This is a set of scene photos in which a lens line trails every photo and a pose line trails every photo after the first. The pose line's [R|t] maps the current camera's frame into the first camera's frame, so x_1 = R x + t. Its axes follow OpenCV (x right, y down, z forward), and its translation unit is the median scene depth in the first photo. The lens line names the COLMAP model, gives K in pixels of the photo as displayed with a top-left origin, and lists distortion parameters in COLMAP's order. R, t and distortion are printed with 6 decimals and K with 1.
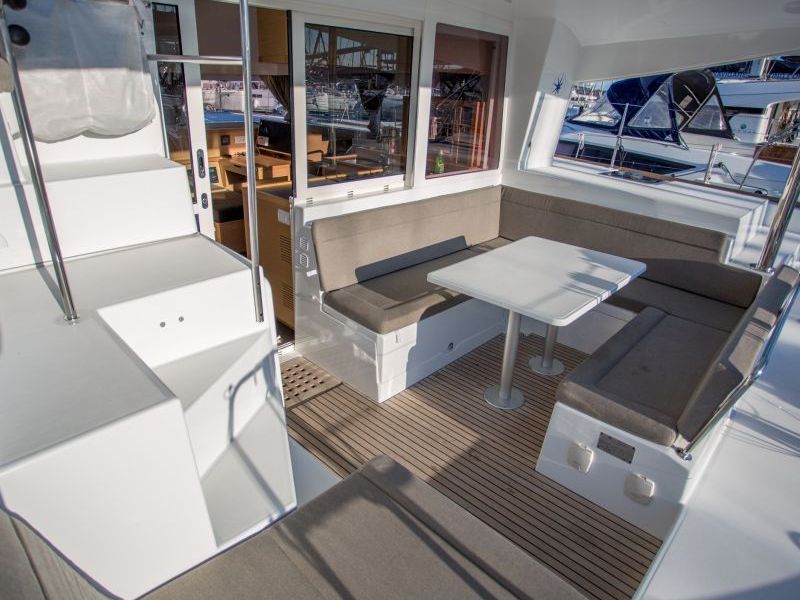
lens RADIAL K [[501.5, 0, 400.0], [0, 501.5, 300.0], [0, 0, 1]] dist [-0.061056, 0.002171]
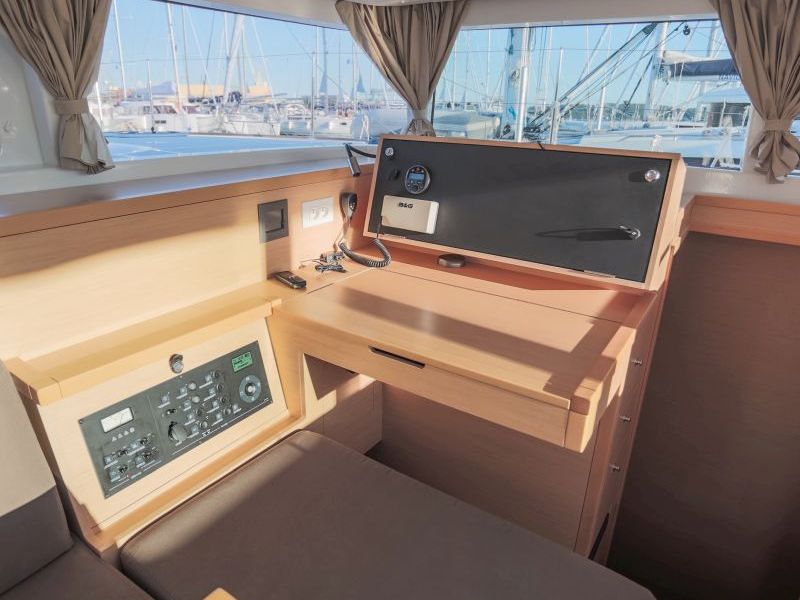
lens RADIAL K [[524.5, 0, 400.0], [0, 524.5, 300.0], [0, 0, 1]] dist [-0.038967, 0.002797]
pose [[0.987029, -0.079455, 0.139500, -0.620738], [0.086750, 0.995120, -0.047007, -0.497466], [-0.135084, 0.058499, 0.989106, 1.369283]]
